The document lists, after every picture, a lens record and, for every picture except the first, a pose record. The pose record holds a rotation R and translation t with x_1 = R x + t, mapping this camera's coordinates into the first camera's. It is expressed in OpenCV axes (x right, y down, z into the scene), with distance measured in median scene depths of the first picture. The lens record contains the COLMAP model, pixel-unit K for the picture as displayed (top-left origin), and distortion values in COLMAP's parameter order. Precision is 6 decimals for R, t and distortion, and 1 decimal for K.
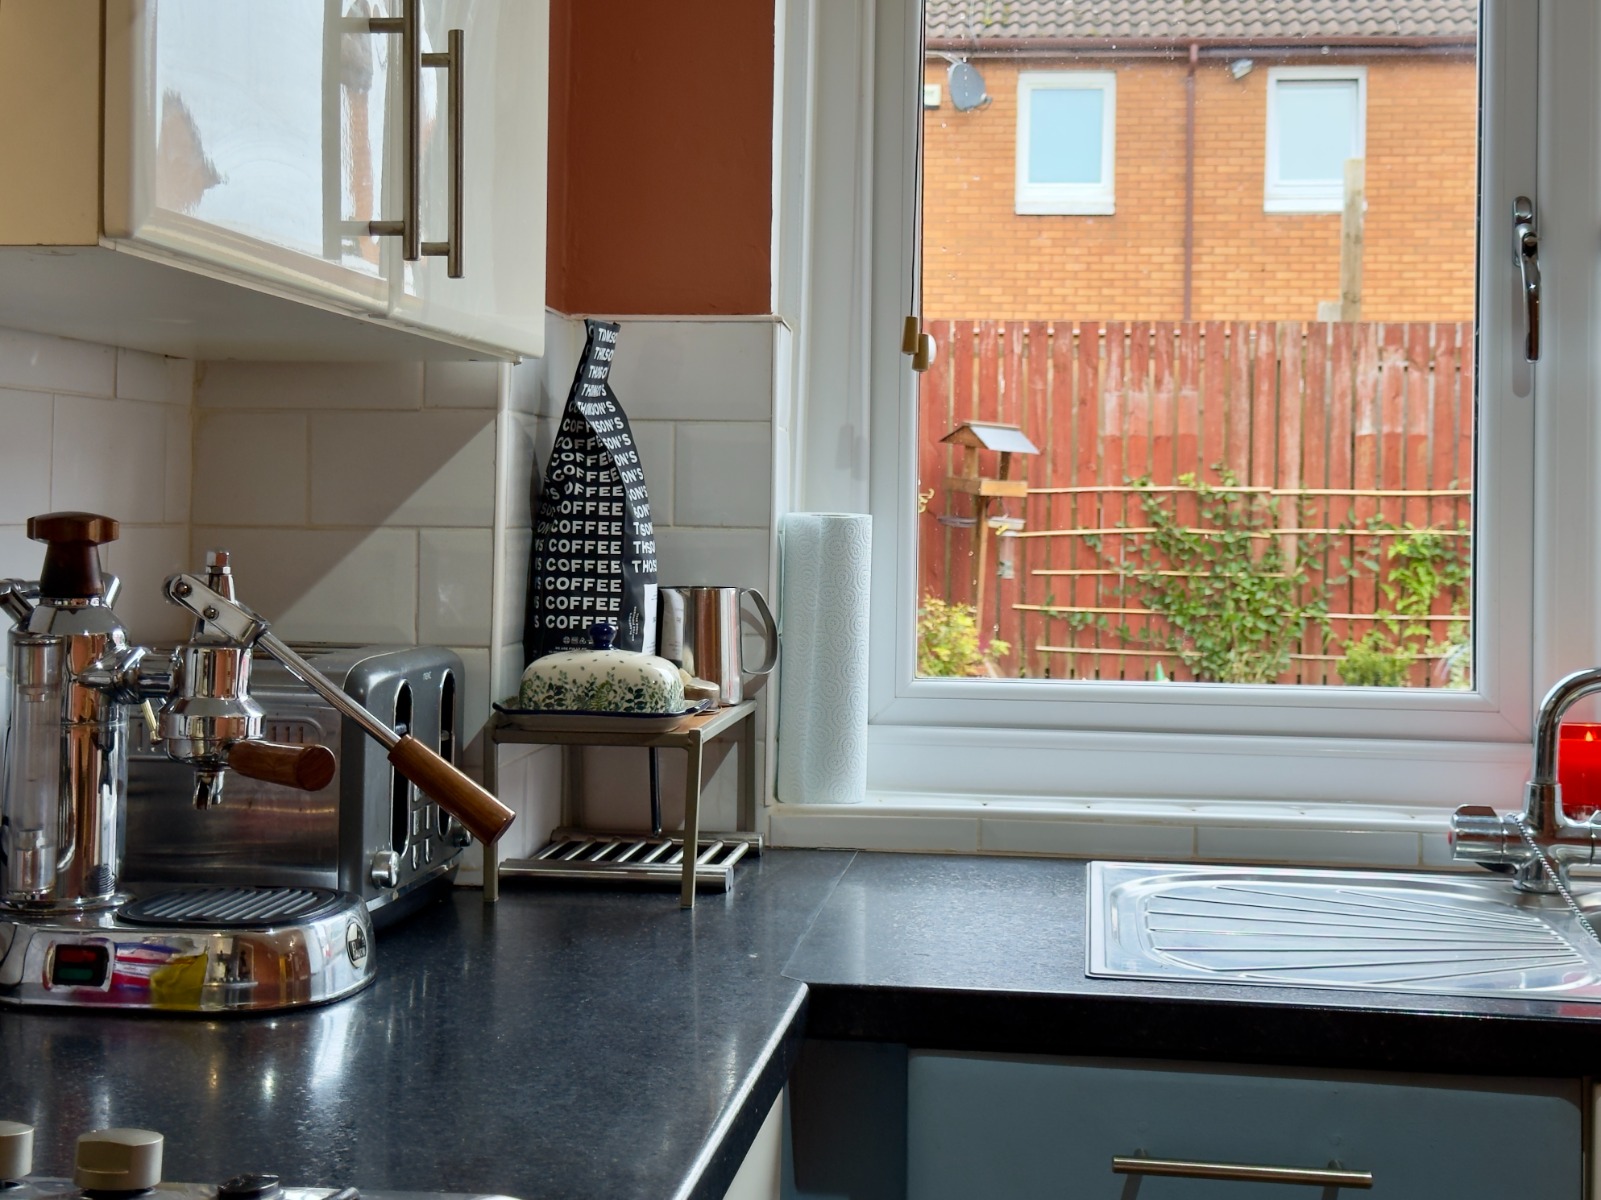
lens RADIAL K [[2266.5, 0, 710.7], [0, 2266.5, 550.0], [0, 0, 1]] dist [-0.008776, 0.008477]
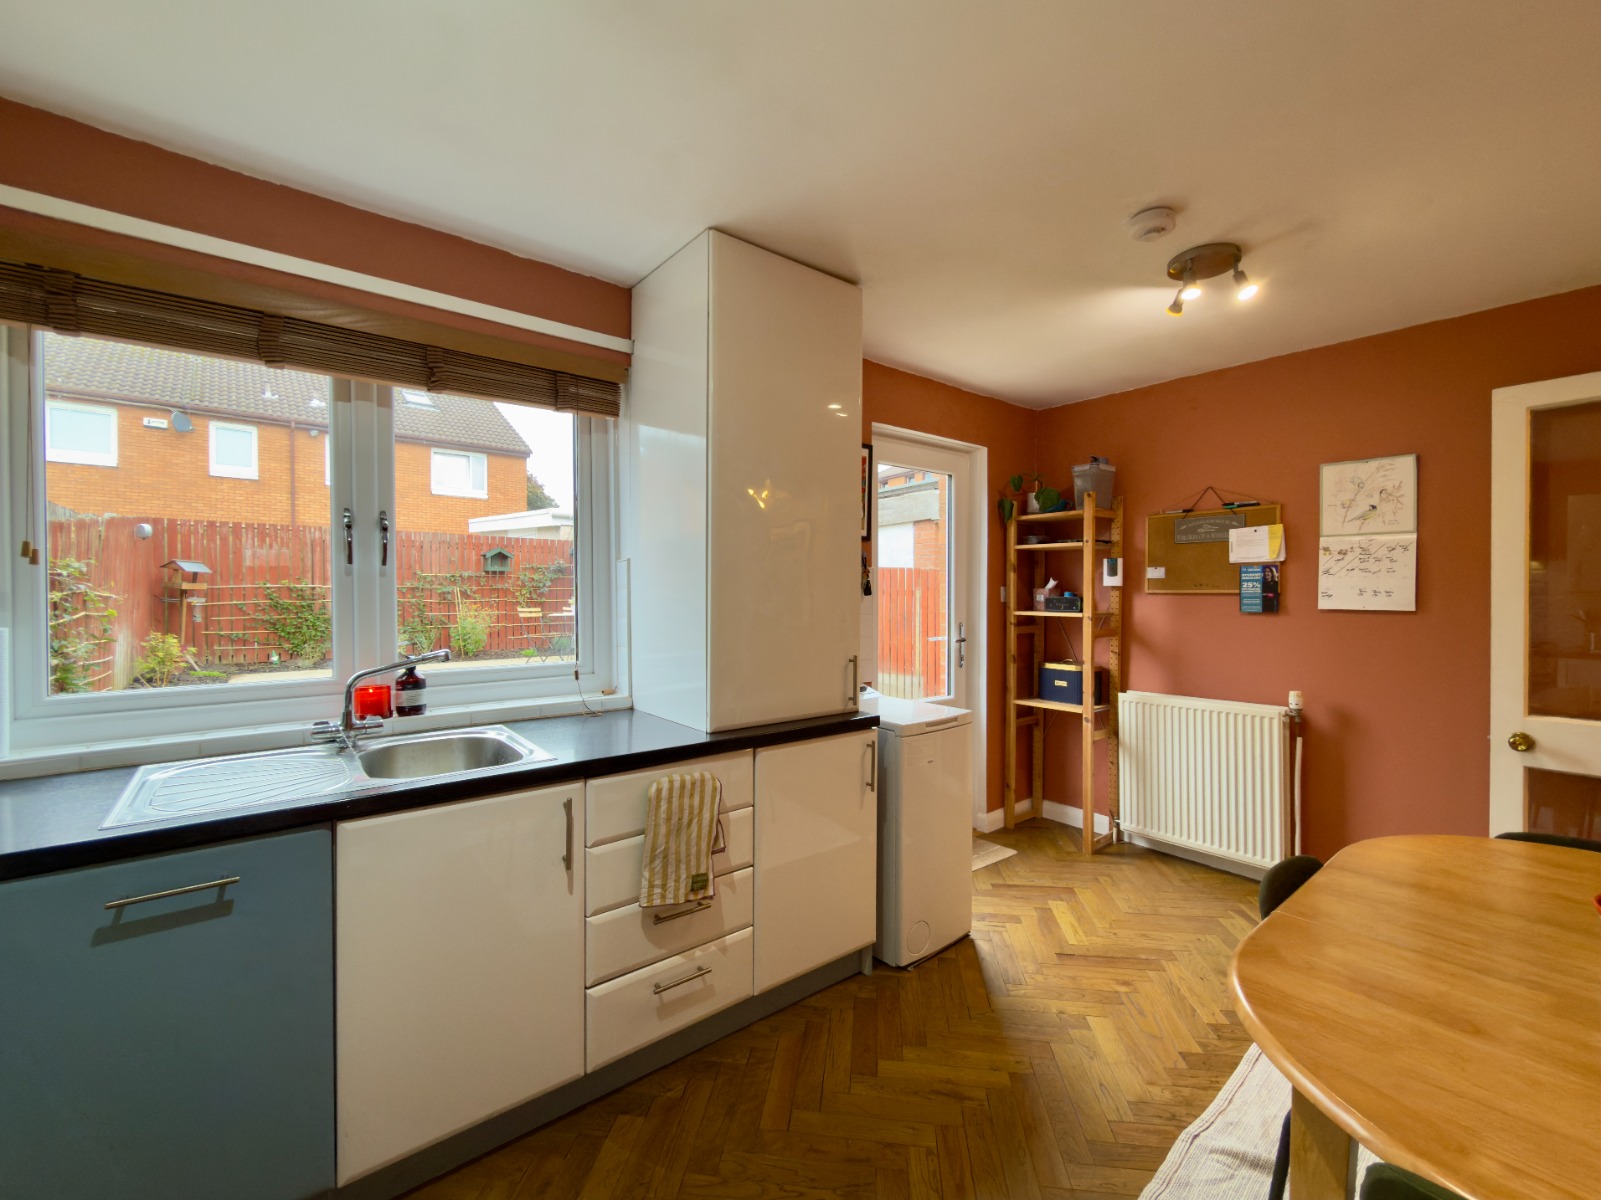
lens RADIAL K [[674.8, 0, 798.2], [0, 674.8, 599.7], [0, 0, 1]] dist [0.001425, 0.000227]
pose [[0.669692, -0.022017, 0.742313, 0.035226], [0.020126, 0.999731, 0.011495, -0.012787], [-0.742367, 0.007242, 0.669955, -0.009974]]
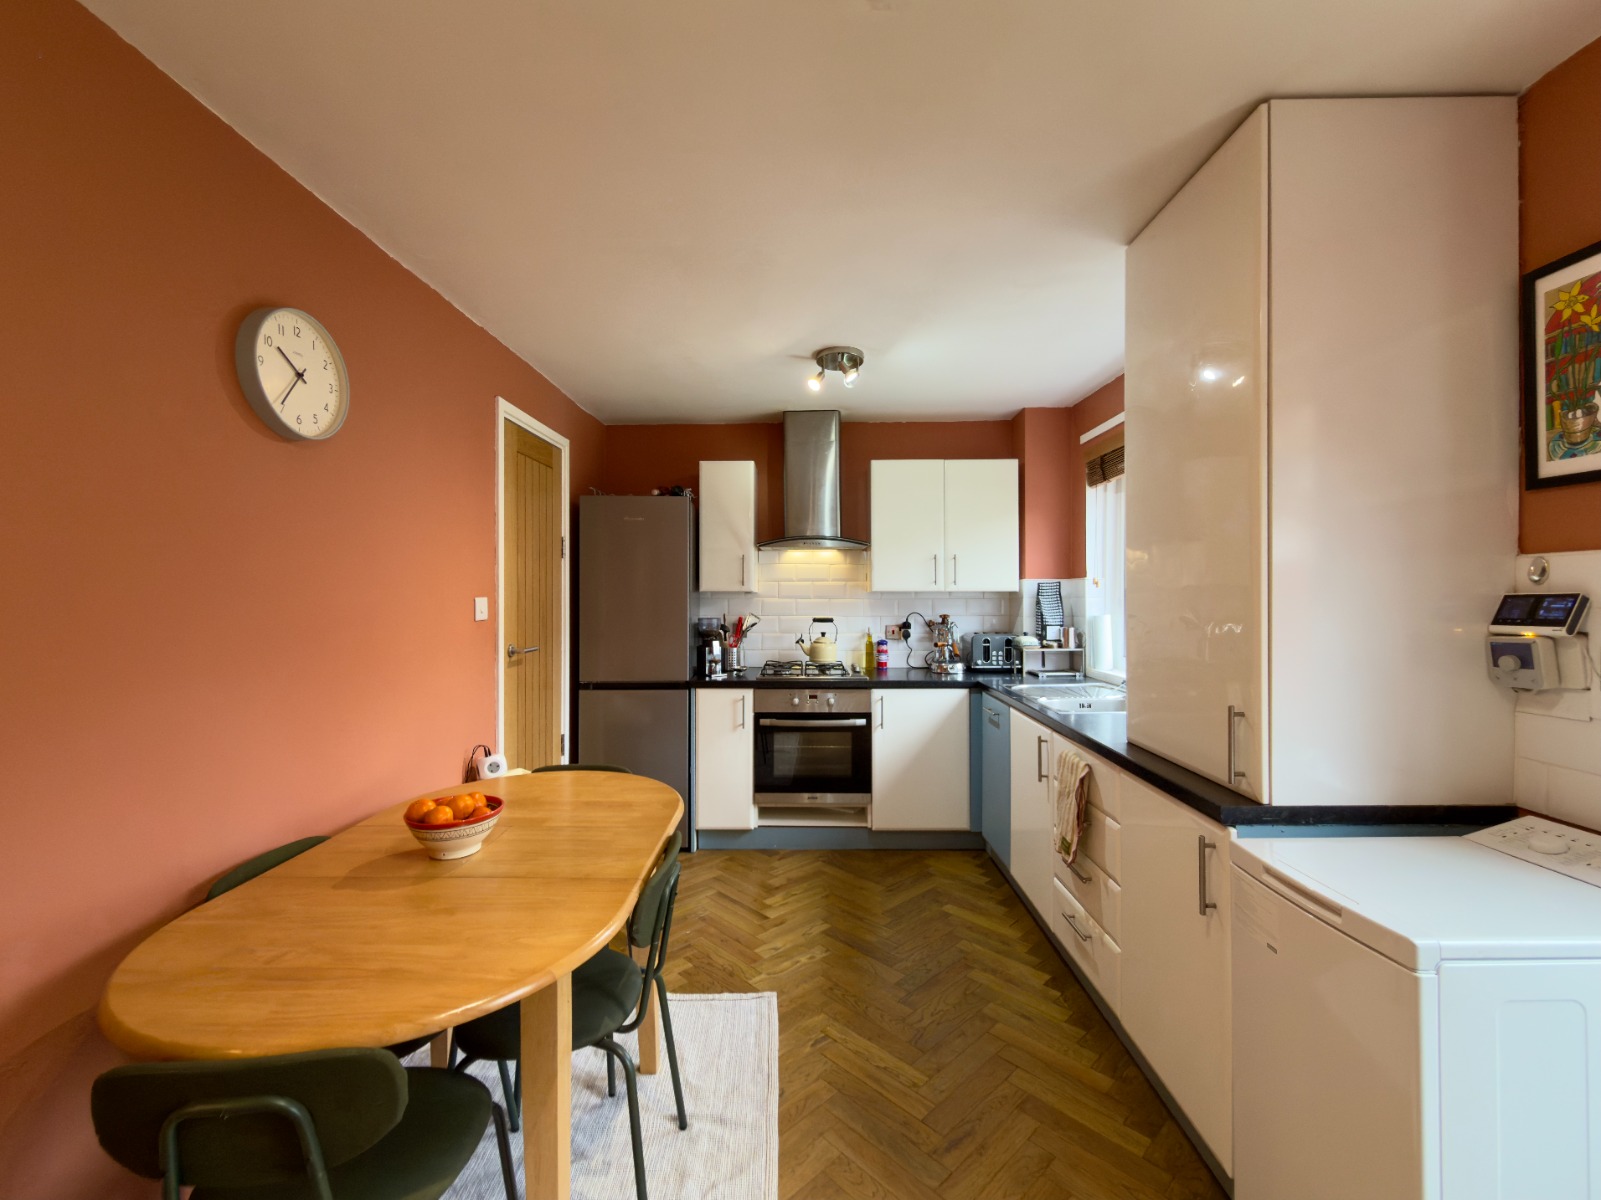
lens RADIAL K [[674.8, 0, 798.2], [0, 674.8, 599.7], [0, 0, 1]] dist [0.001425, 0.000227]
pose [[0.143320, -0.005304, -0.989662, 0.552772], [-0.008949, 0.999938, -0.006655, -0.011652], [0.989636, 0.009811, 0.143264, 0.030828]]
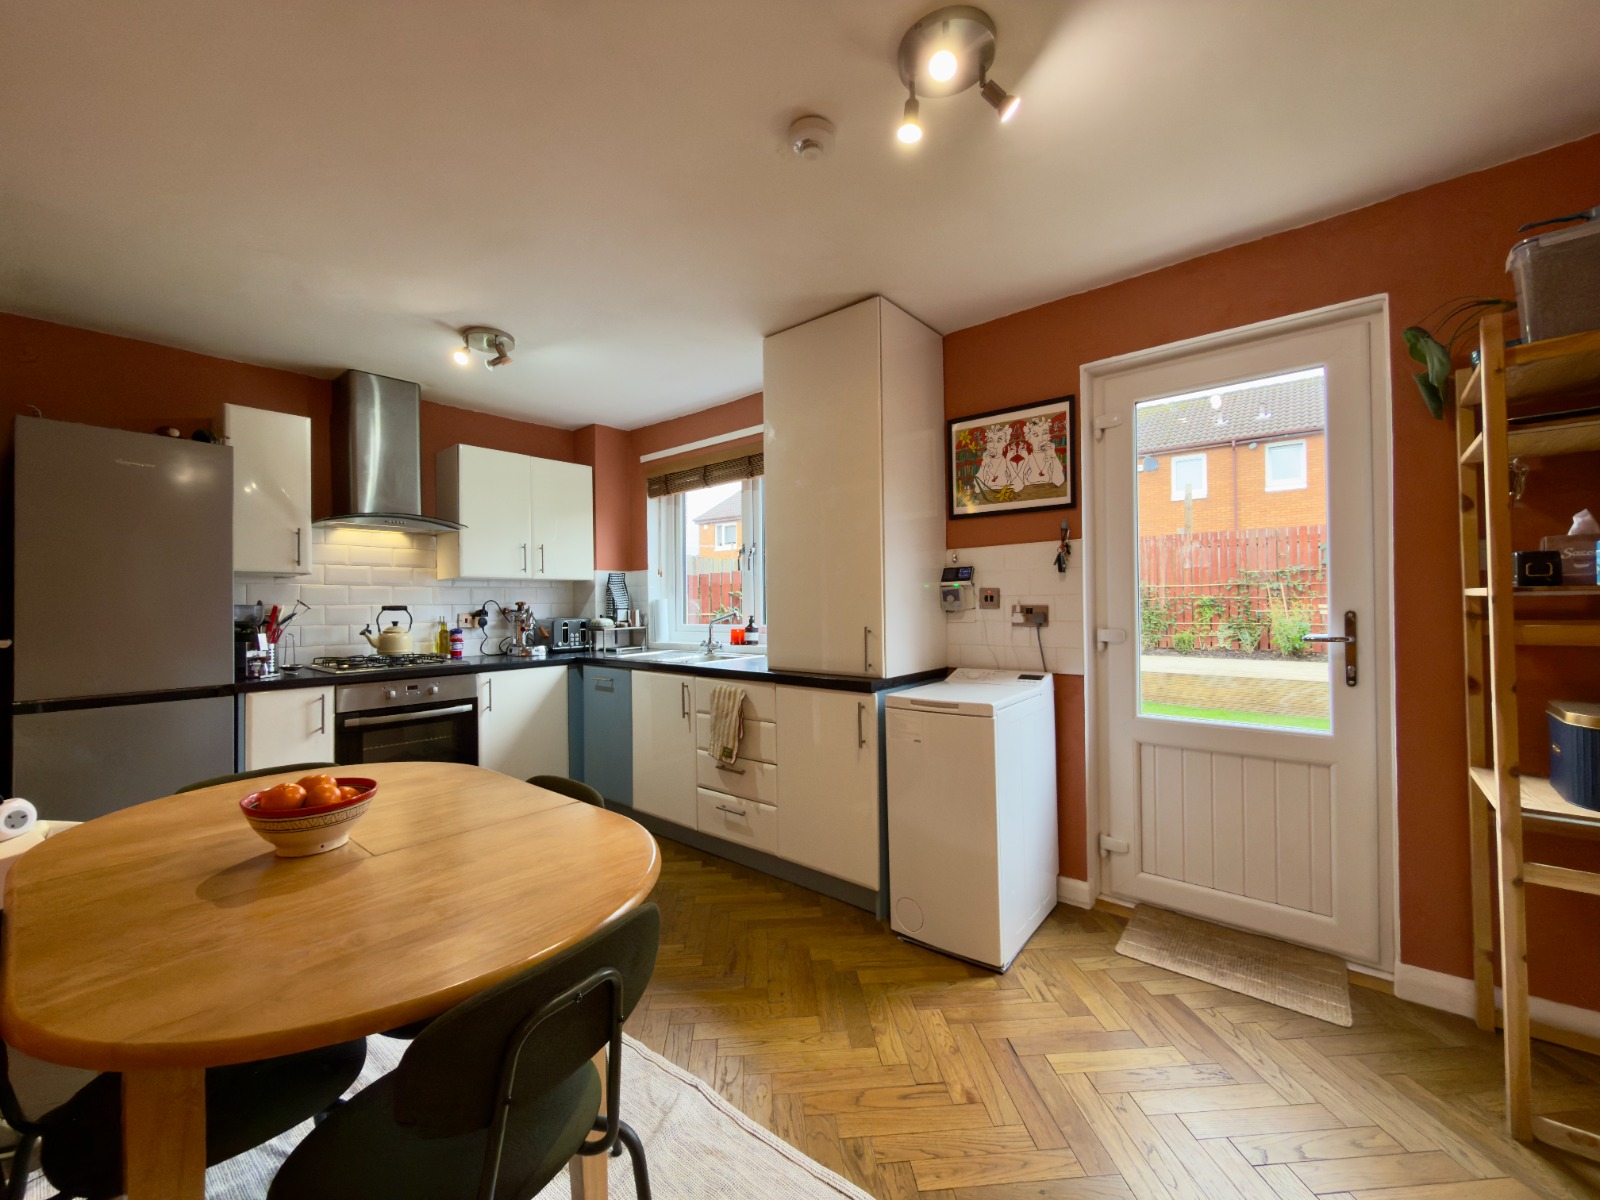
lens RADIAL K [[640.3, 0, 800.0], [0, 640.3, 600.0], [0, 0, 1]] dist [-0.000625, 0.000011]
pose [[0.856334, -0.026661, -0.515734, 0.508529], [0.016463, 0.999568, -0.024337, 0.015717], [0.516160, 0.012350, 0.856403, -0.148522]]
